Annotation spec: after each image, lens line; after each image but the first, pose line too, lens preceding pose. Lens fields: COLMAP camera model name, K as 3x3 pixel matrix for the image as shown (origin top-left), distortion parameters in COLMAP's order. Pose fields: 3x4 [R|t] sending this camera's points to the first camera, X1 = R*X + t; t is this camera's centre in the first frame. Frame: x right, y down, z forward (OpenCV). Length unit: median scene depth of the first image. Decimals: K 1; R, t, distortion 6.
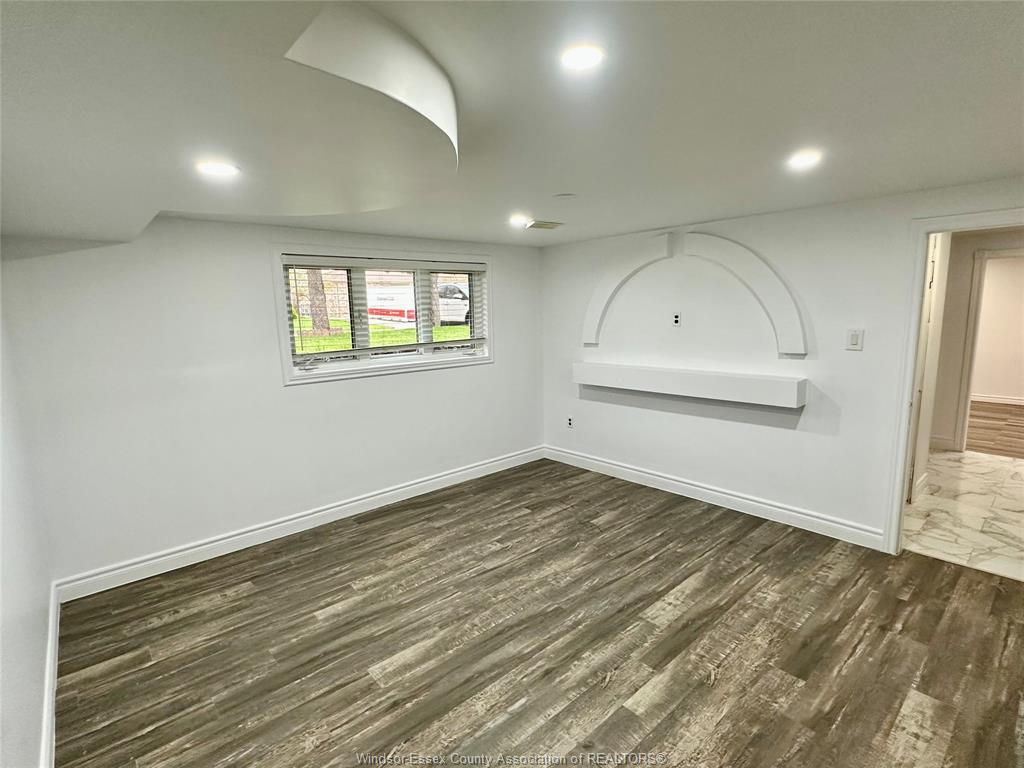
lens RADIAL K [[505.6, 0, 513.0], [0, 505.6, 386.3], [0, 0, 1]] dist [-0.010246, 0.002236]
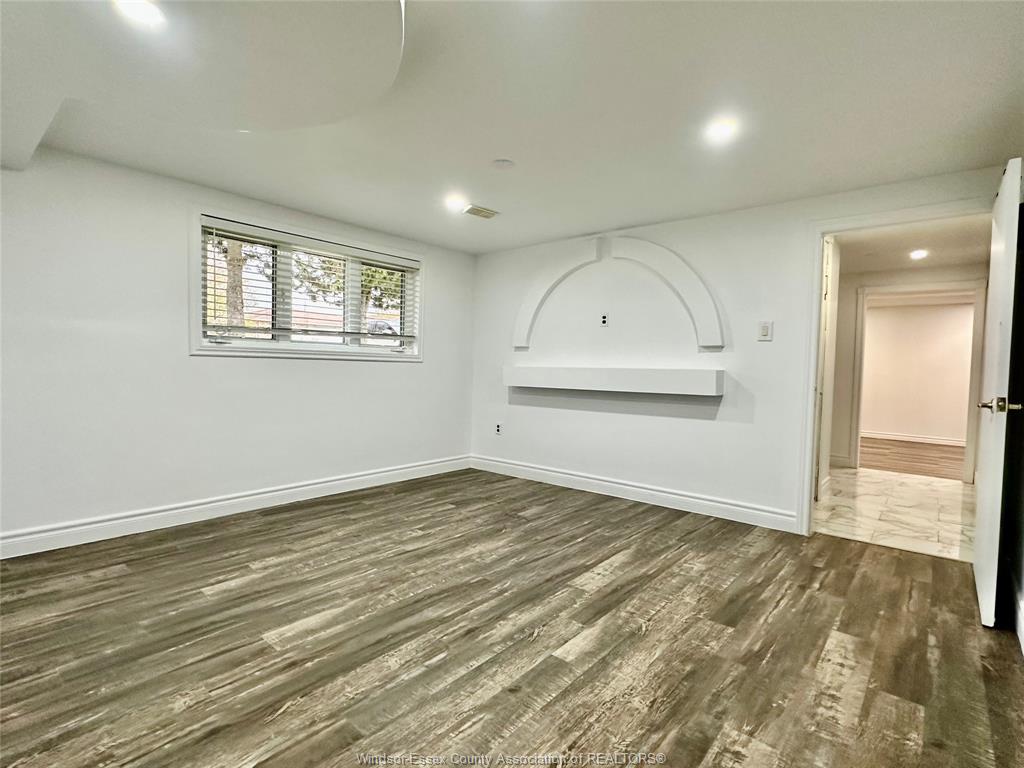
lens RADIAL K [[505.6, 0, 512.7], [0, 505.6, 384.1], [0, 0, 1]] dist [-0.010246, 0.002236]
pose [[0.989043, 0.044466, 0.140771, -0.003144], [-0.027649, 0.992481, -0.119239, 0.189155], [-0.145015, 0.114040, 0.982835, 0.034882]]
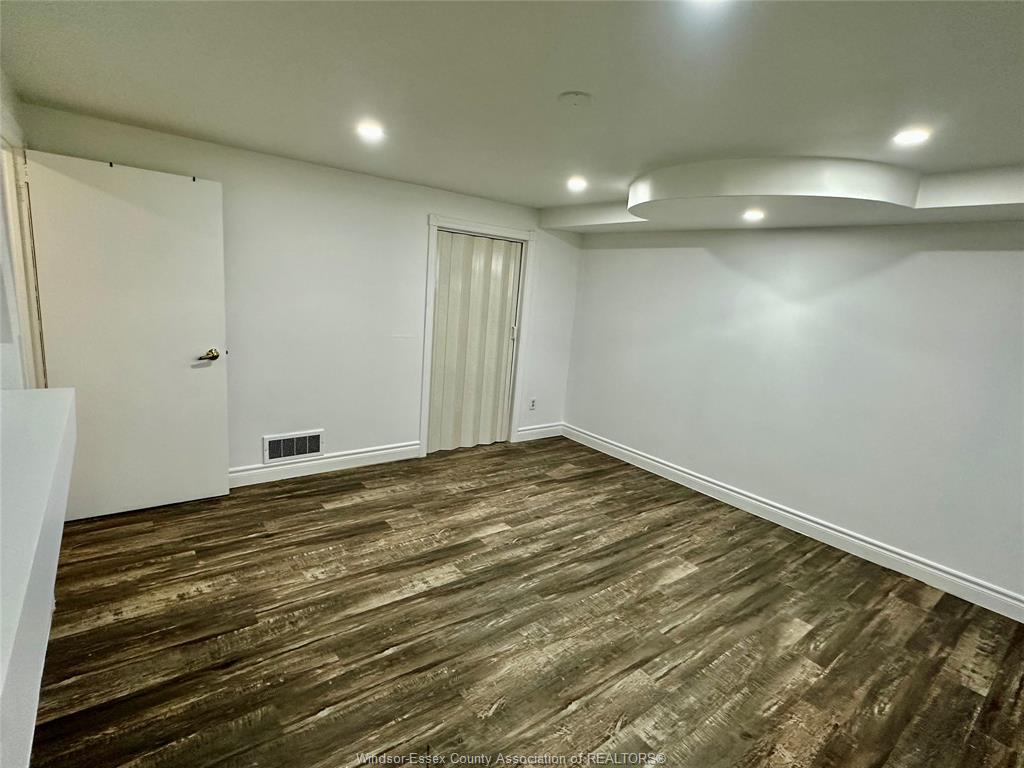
lens RADIAL K [[505.6, 0, 511.0], [0, 505.6, 383.1], [0, 0, 1]] dist [-0.010246, 0.002236]
pose [[-0.997013, -0.063449, 0.044044, 0.133300], [-0.044738, 0.939241, 0.340330, -0.242968], [-0.062961, 0.337343, -0.939274, 1.732385]]
